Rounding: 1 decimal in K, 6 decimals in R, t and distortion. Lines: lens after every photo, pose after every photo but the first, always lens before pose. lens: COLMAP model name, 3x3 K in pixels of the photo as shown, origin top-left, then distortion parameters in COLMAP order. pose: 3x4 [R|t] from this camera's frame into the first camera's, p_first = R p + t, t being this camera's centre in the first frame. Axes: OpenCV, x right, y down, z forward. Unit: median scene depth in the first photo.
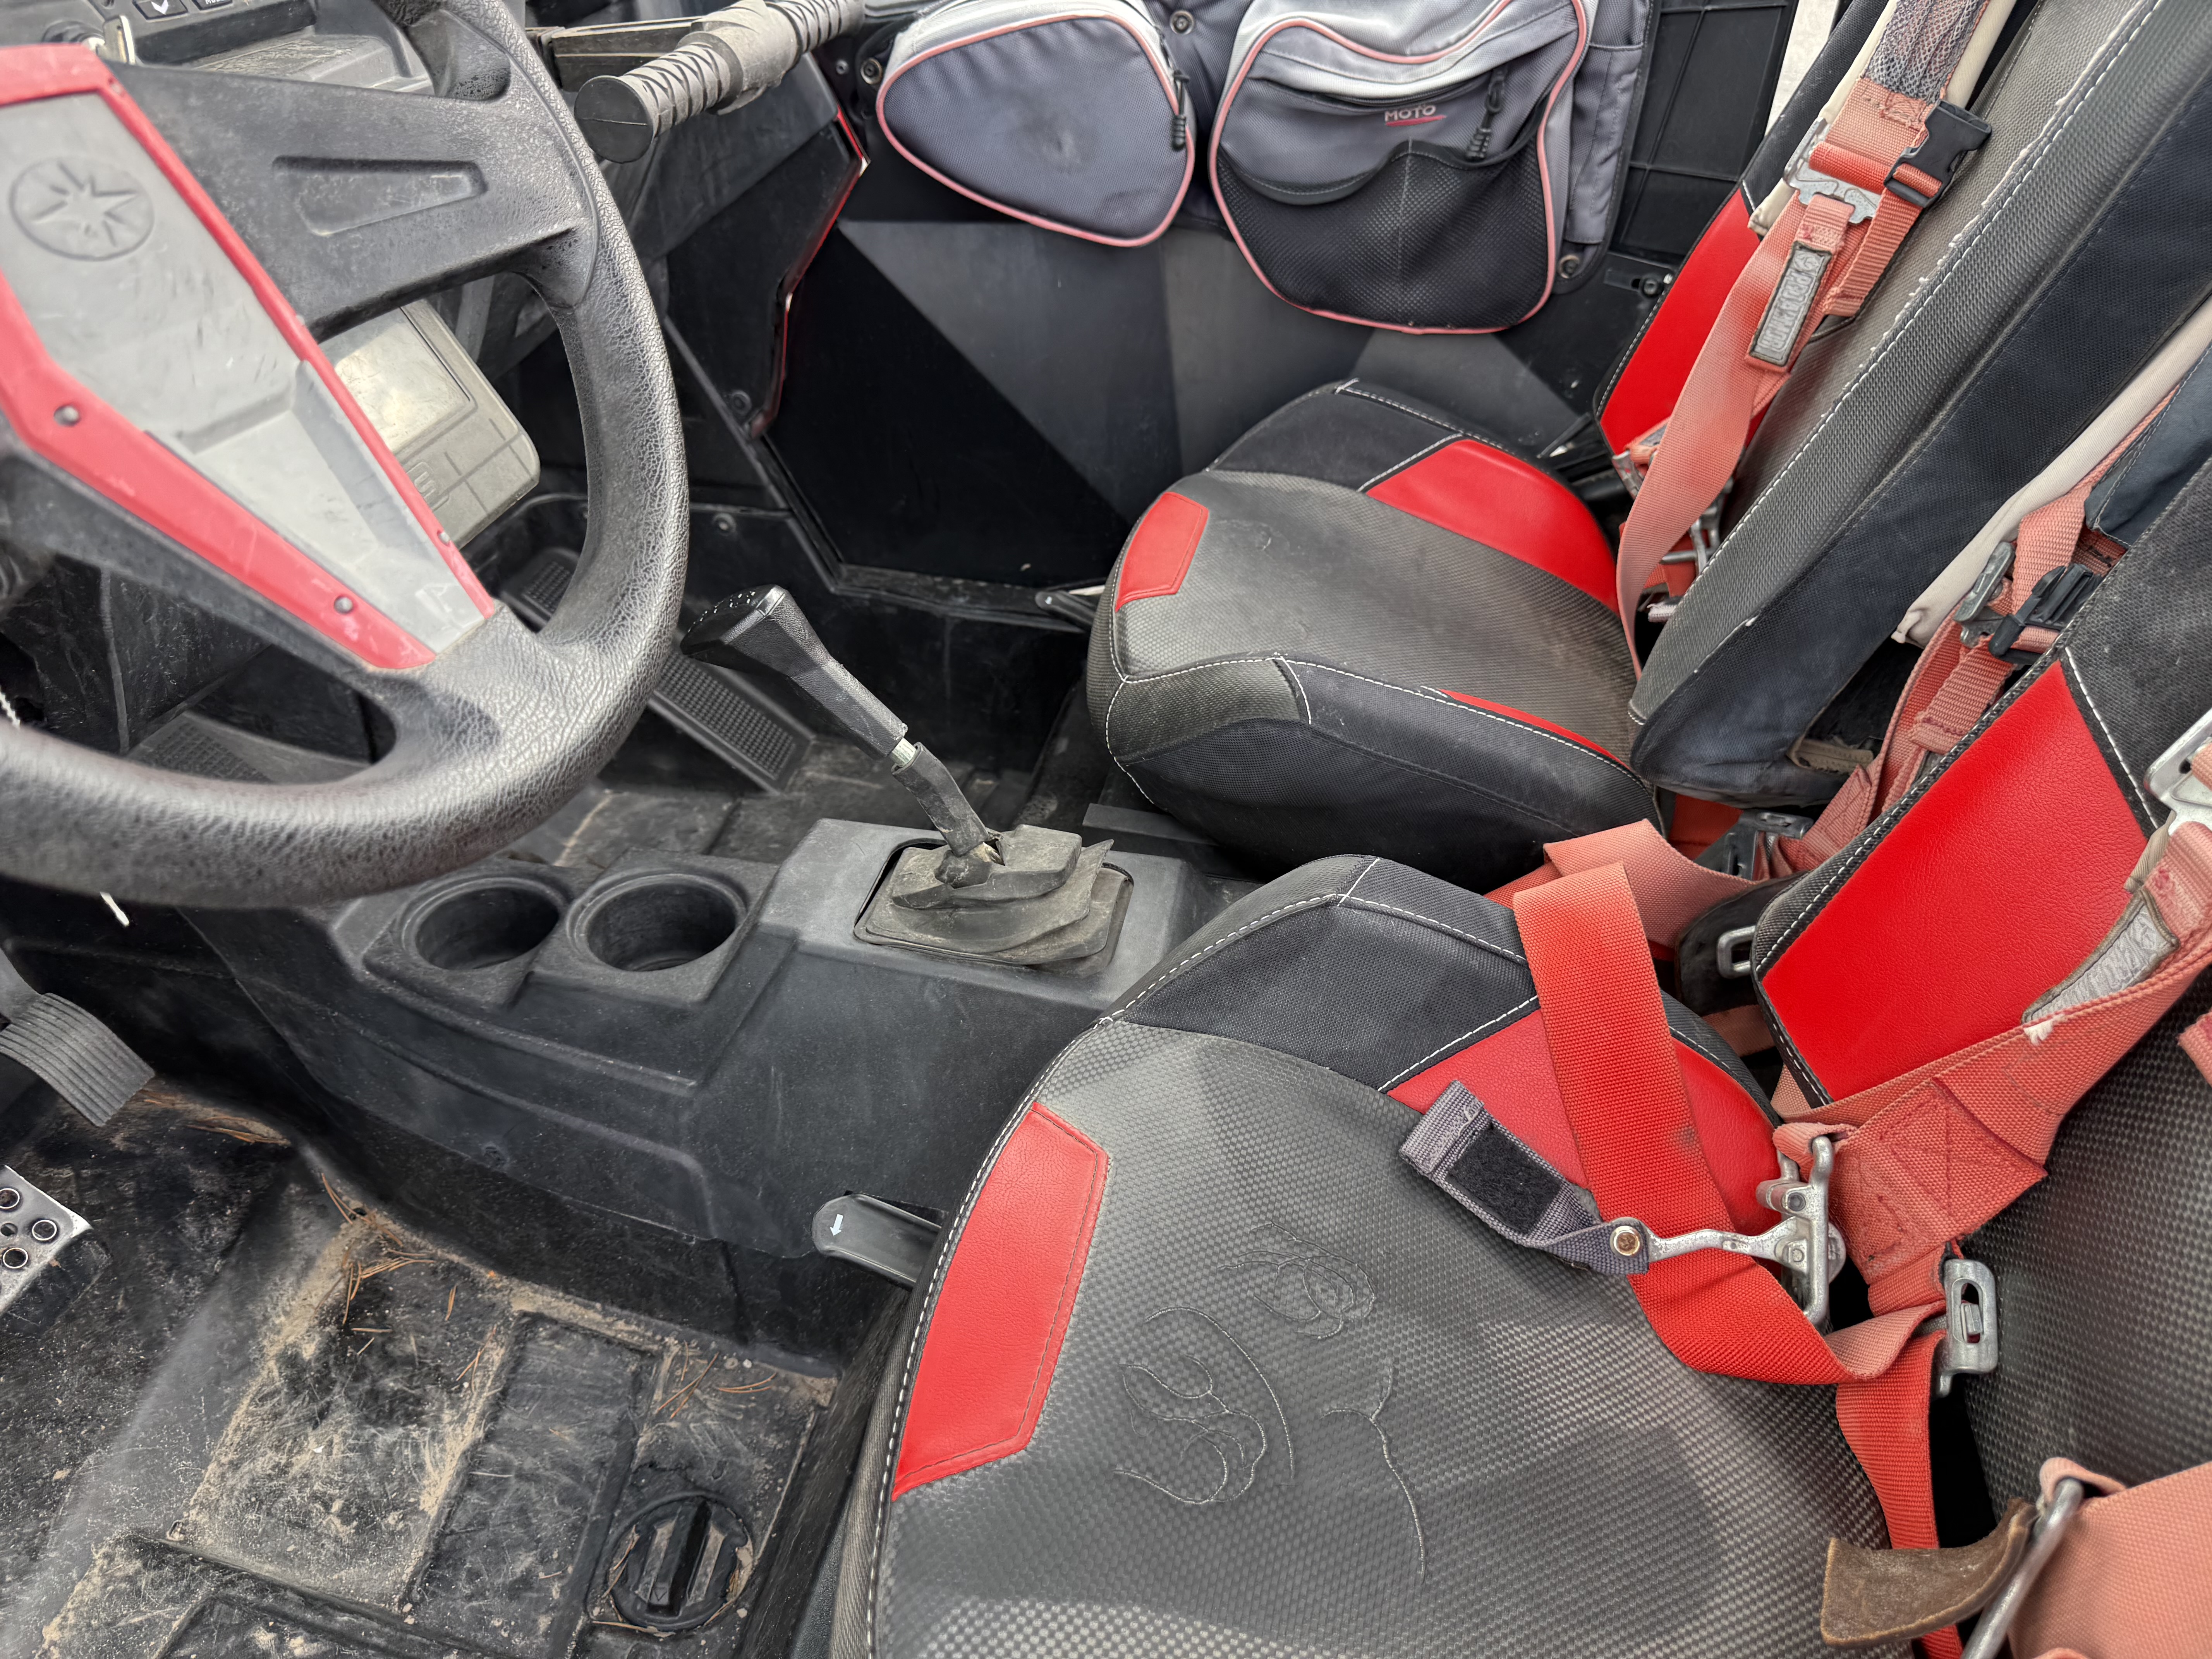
lens RADIAL K [[1570.6, 0, 1111.4], [0, 1570.6, 814.7], [0, 0, 1]] dist [0.028638, -0.039429]
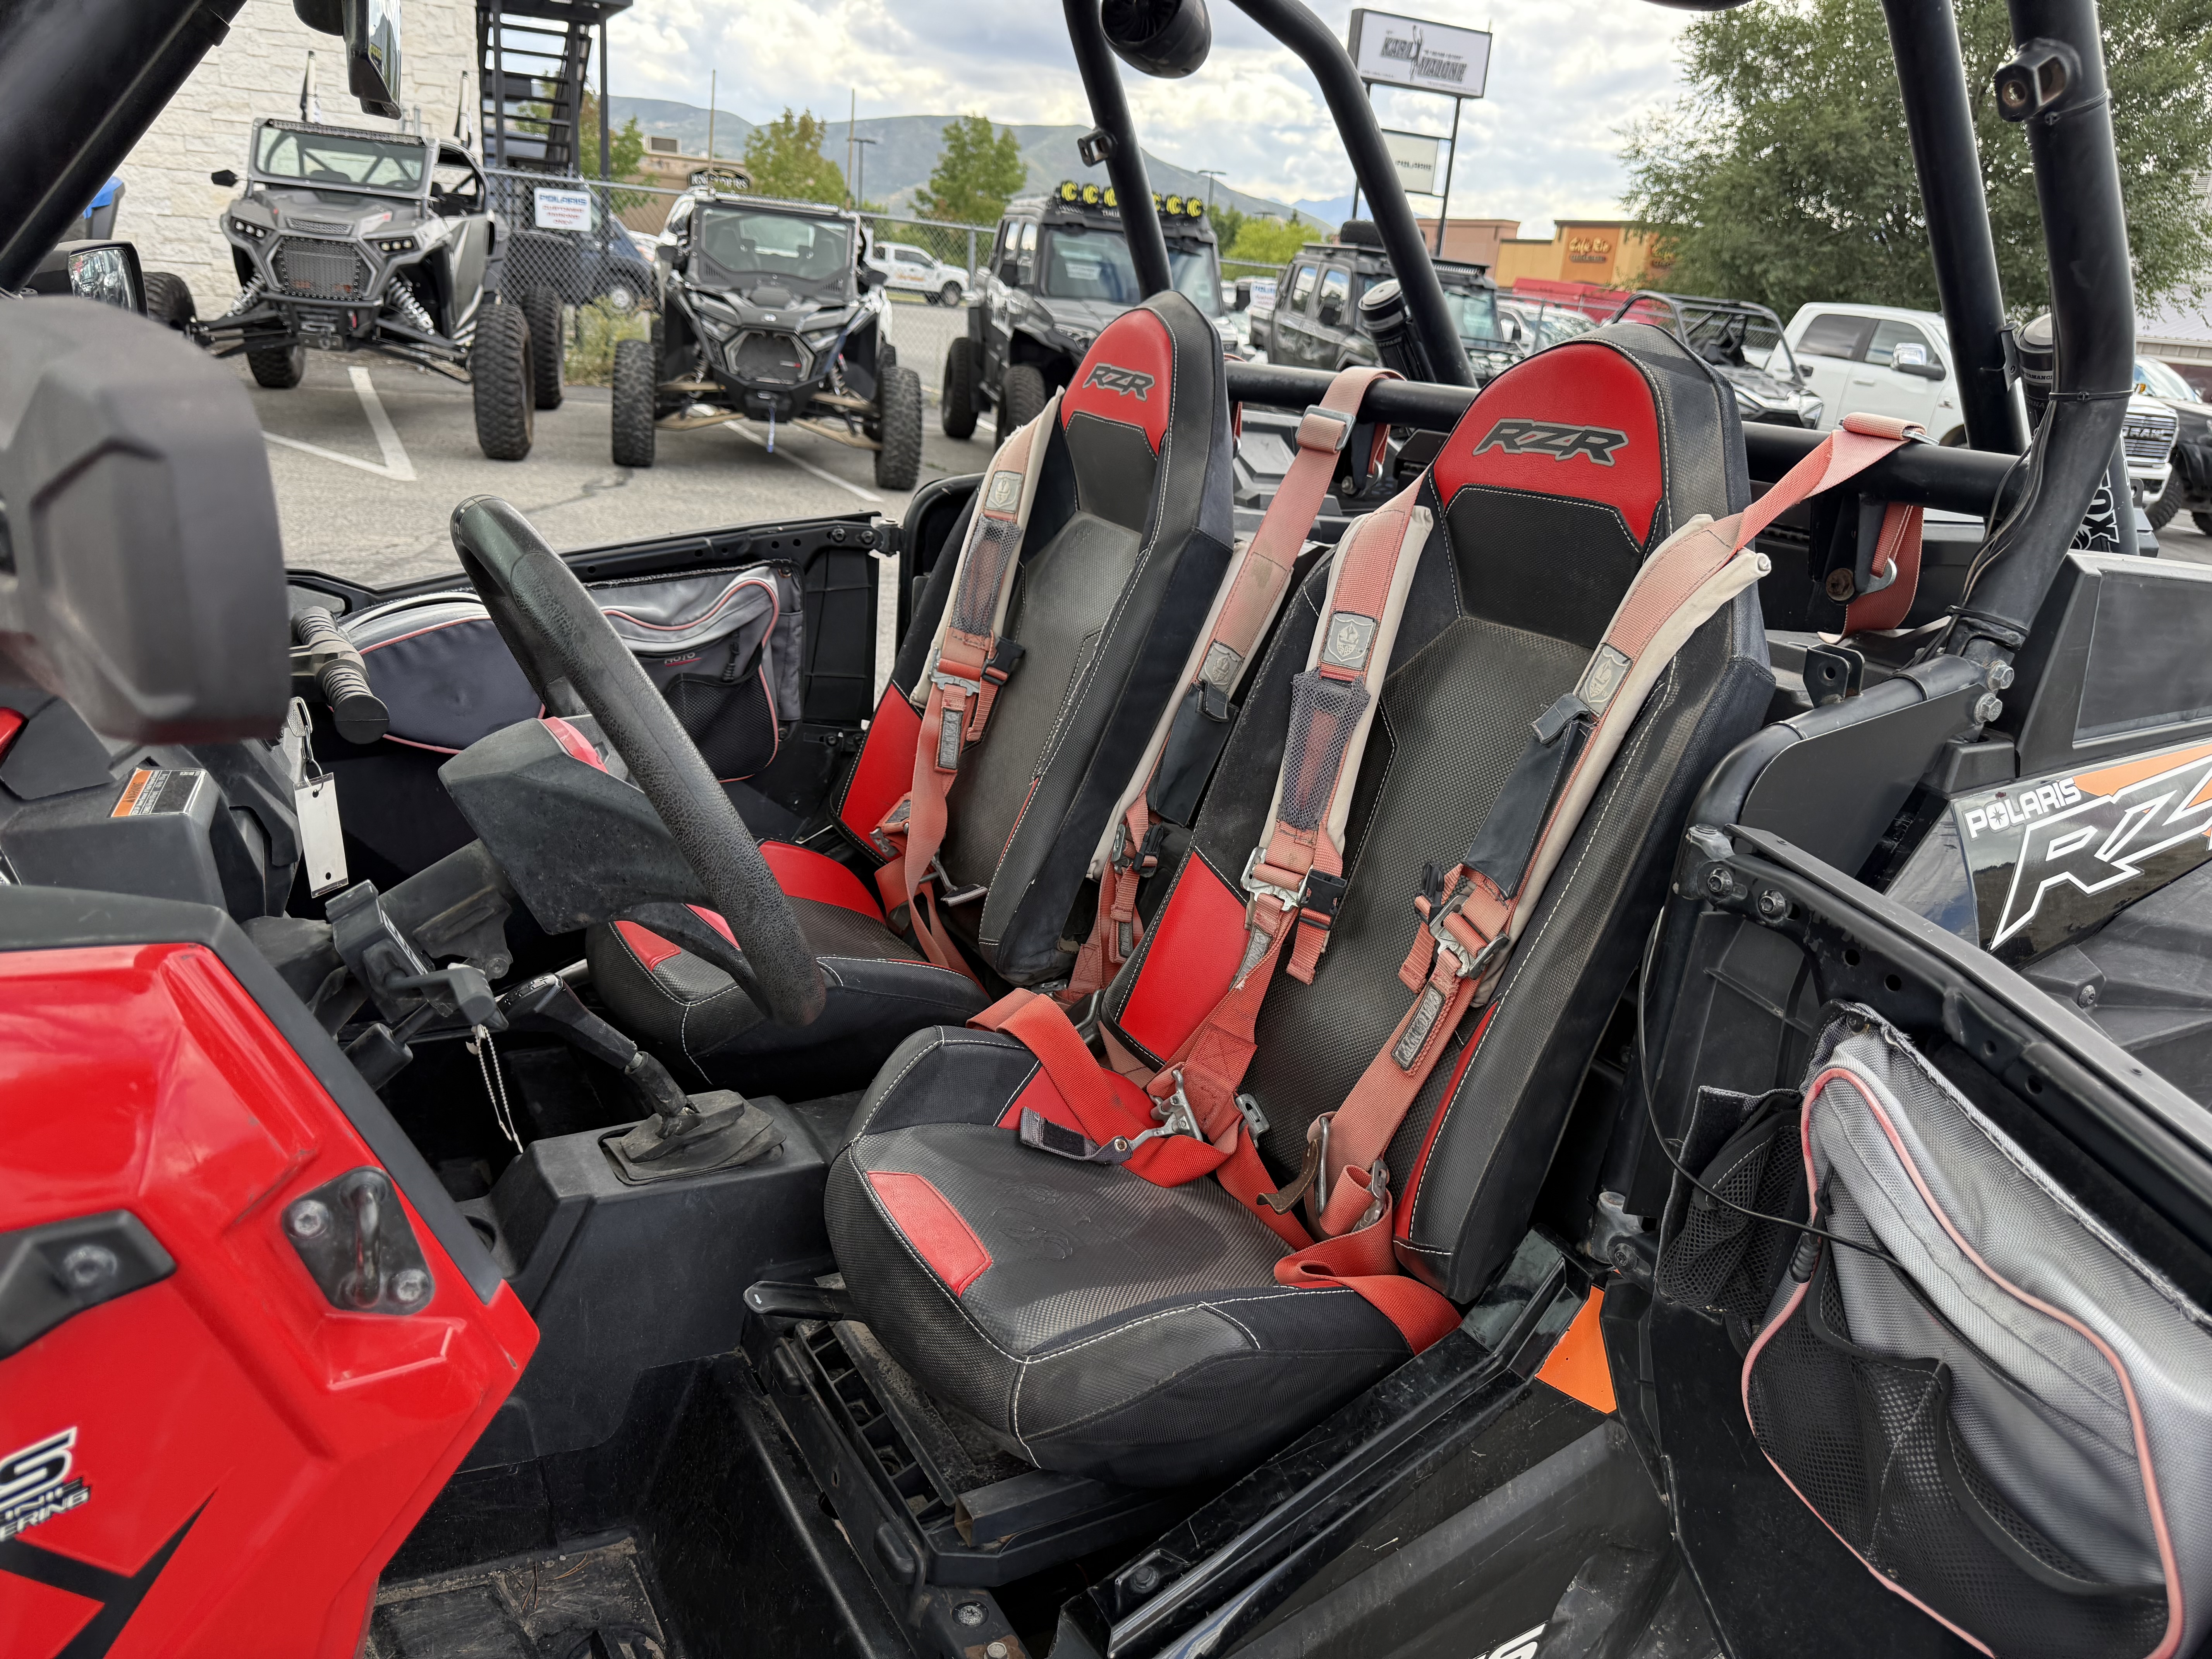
lens RADIAL K [[1570.6, 0, 1114.8], [0, 1570.6, 838.2], [0, 0, 1]] dist [0.028638, -0.039429]
pose [[0.745149, -0.162722, 0.646742, -0.663717], [0.324633, 0.935627, -0.138623, 0.113563], [-0.582552, 0.313248, 0.750006, -0.491099]]
